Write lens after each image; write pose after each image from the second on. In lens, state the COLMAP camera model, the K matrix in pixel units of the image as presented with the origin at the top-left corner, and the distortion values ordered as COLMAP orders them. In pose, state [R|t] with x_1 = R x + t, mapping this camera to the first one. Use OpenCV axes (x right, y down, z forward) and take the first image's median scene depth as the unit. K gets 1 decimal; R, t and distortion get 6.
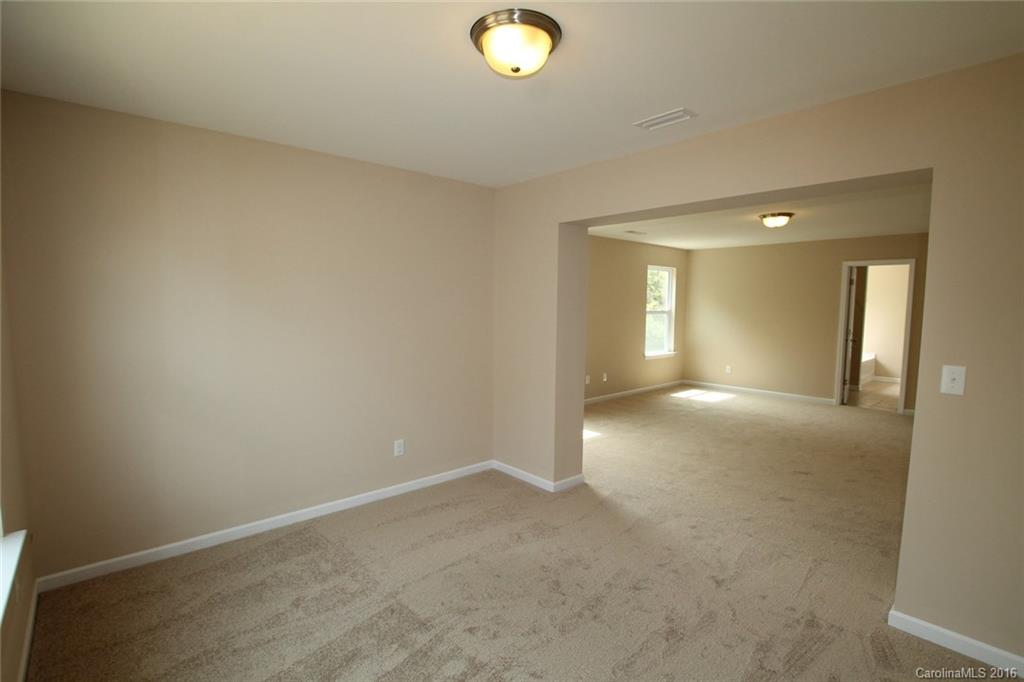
lens RADIAL K [[488.0, 0, 511.7], [0, 488.0, 347.4], [0, 0, 1]] dist [-0.035246, 0.001429]
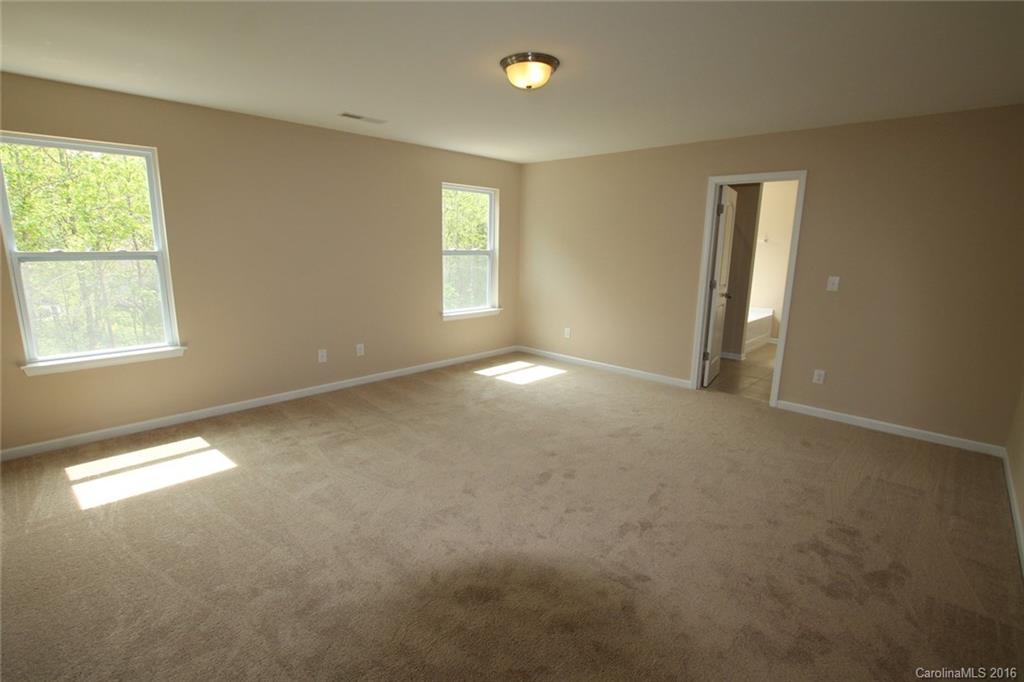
lens RADIAL K [[488.0, 0, 509.6], [0, 488.0, 346.5], [0, 0, 1]] dist [-0.035246, 0.001429]
pose [[0.996303, -0.006473, 0.085662, 0.306114], [-0.003628, 0.993097, 0.117242, -0.020745], [-0.085830, -0.117120, 0.989402, 0.288548]]
